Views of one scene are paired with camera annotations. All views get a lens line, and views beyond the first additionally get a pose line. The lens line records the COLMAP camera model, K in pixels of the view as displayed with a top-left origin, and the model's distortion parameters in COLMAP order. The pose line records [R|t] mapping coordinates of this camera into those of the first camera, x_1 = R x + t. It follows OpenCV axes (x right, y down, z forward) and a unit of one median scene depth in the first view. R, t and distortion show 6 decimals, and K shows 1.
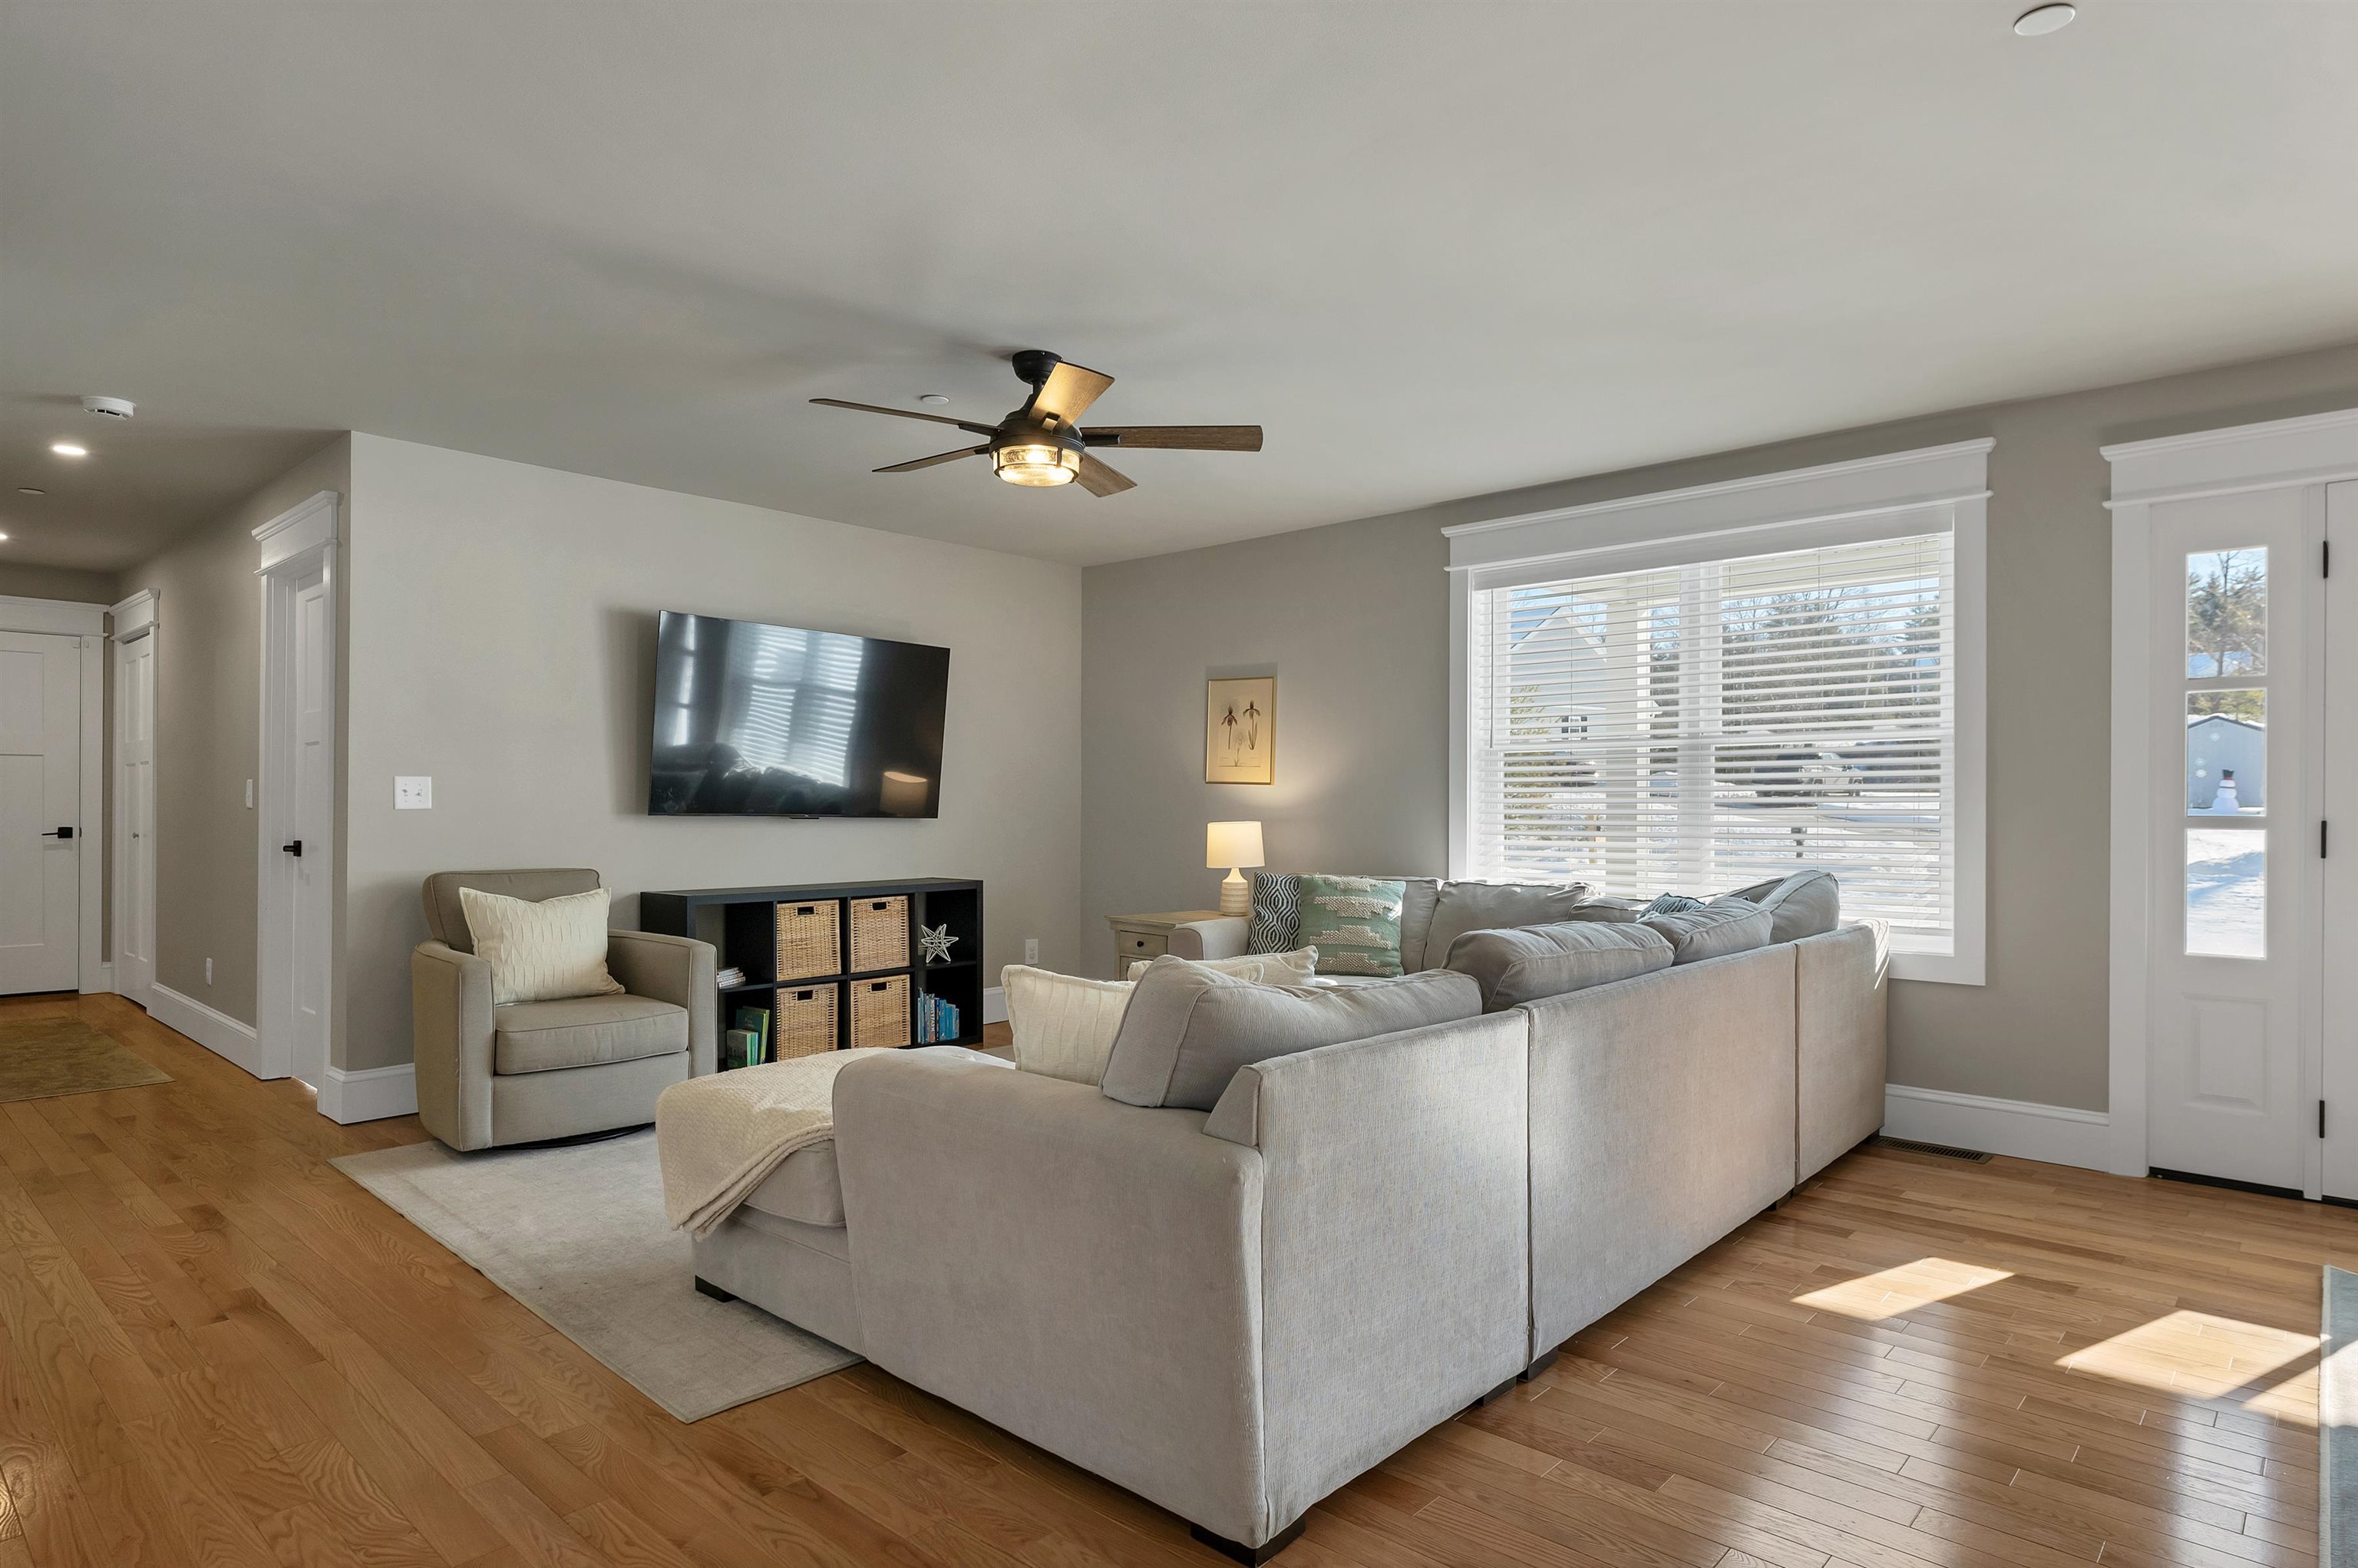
lens RADIAL K [[1282.5, 0, 1197.9], [0, 1282.5, 808.0], [0, 0, 1]] dist [0.003808, -0.001103]
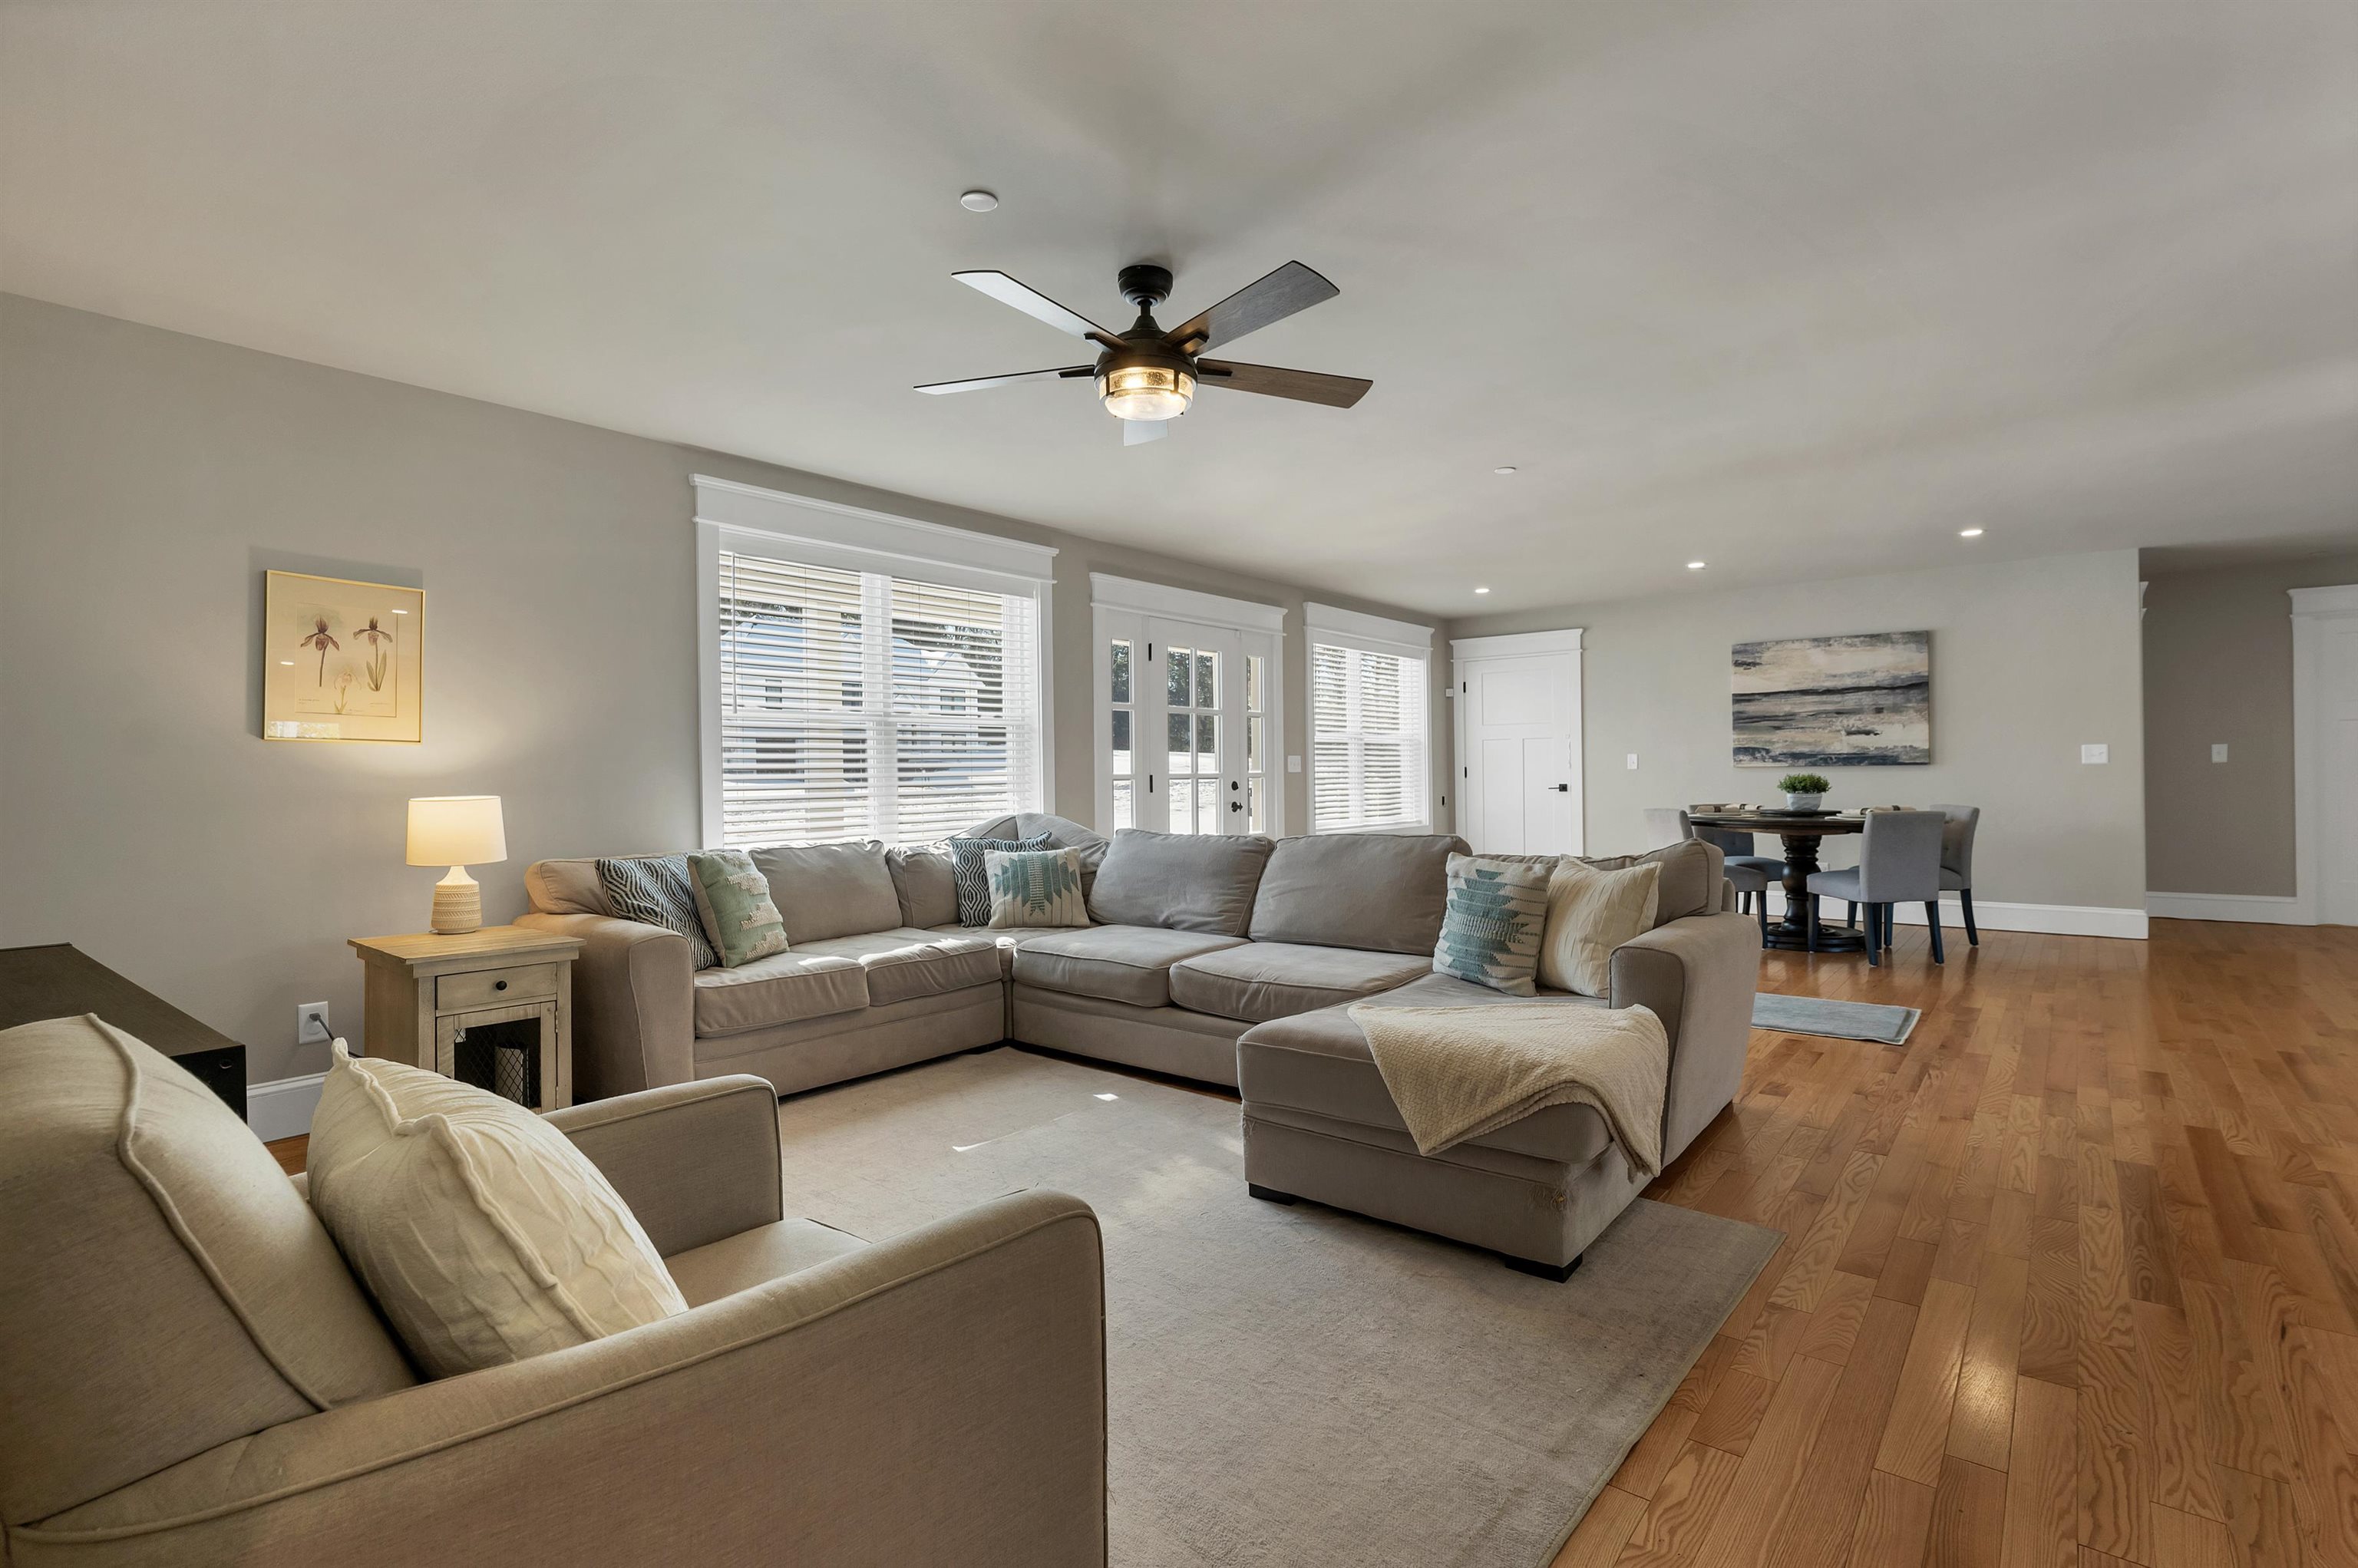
lens RADIAL K [[1068.9, 0, 1176.8], [0, 1068.9, 788.2], [0, 0, 1]] dist [-0.001571, 0.000817]
pose [[-0.026937, -0.018004, 0.999475, -0.635988], [0.011146, 0.999770, 0.018309, -0.000164], [-0.999575, 0.011633, -0.026730, 0.717166]]
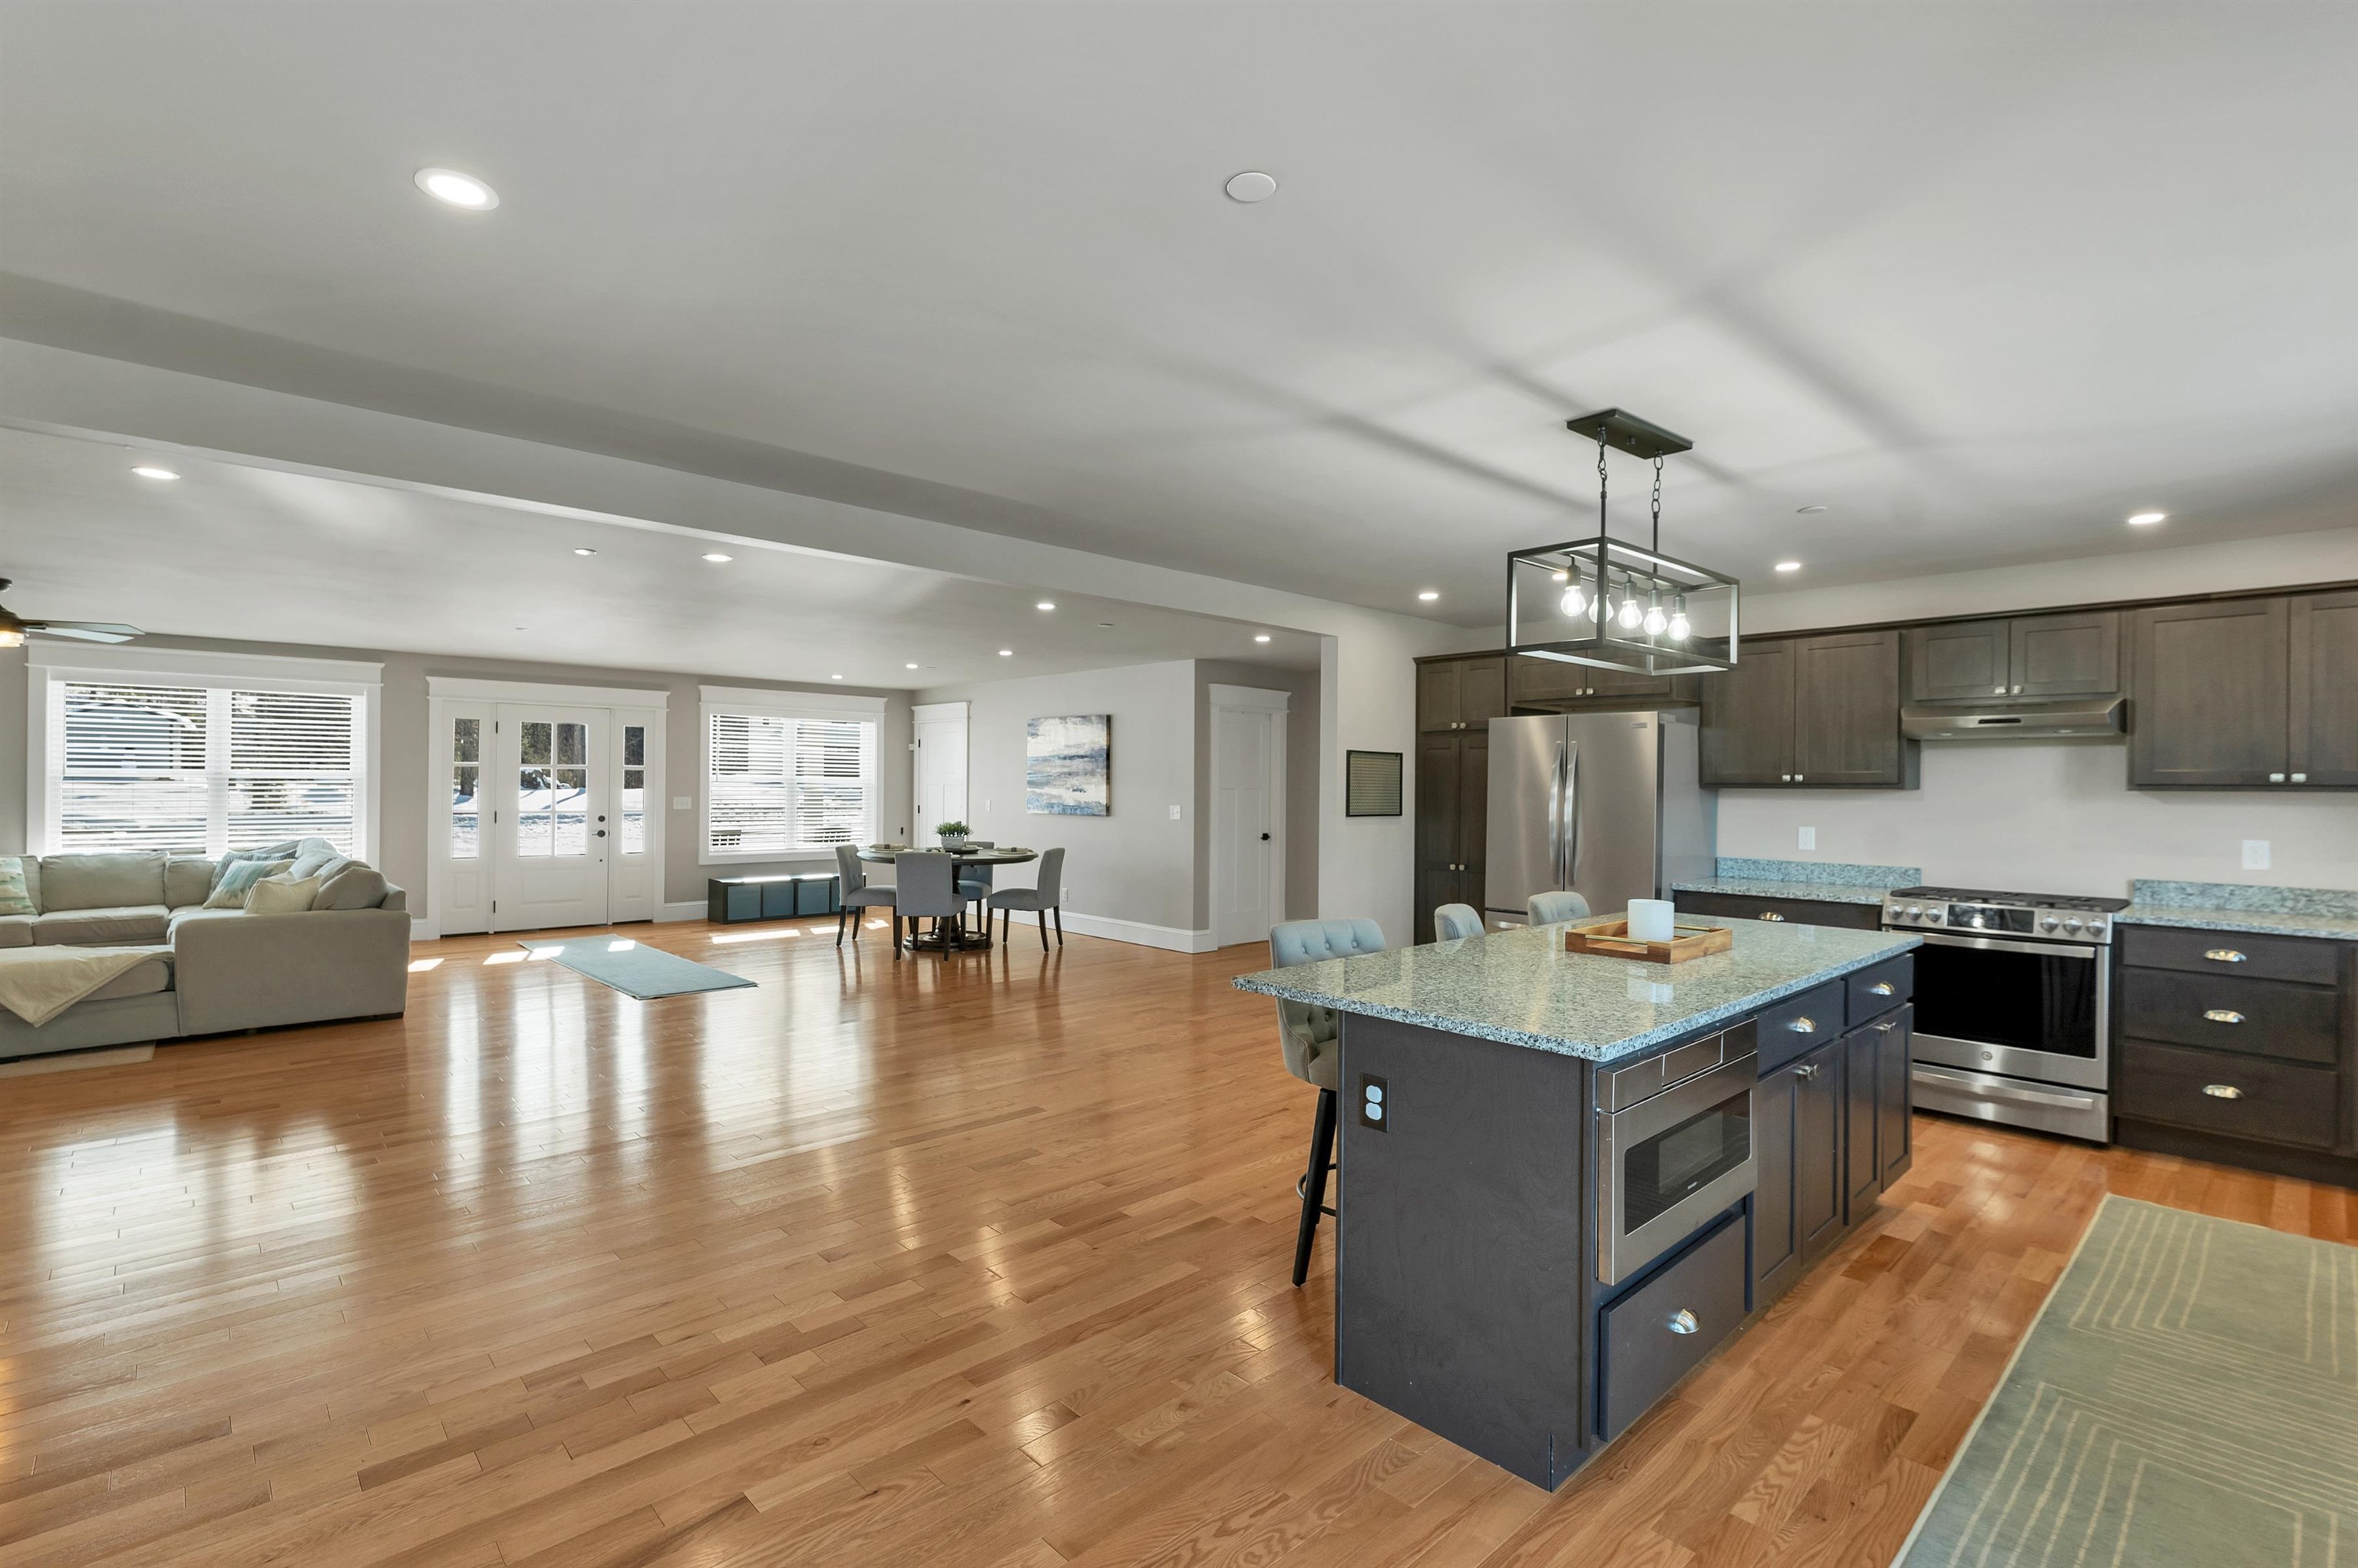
lens RADIAL K [[1068.9, 0, 1176.0], [0, 1068.9, 783.5], [0, 0, 1]] dist [-0.001571, 0.000817]
pose [[0.083932, -0.000630, 0.996471, -1.110988], [-0.010611, 0.999943, 0.001526, -0.056306], [-0.996415, -0.010701, 0.083920, -0.608267]]
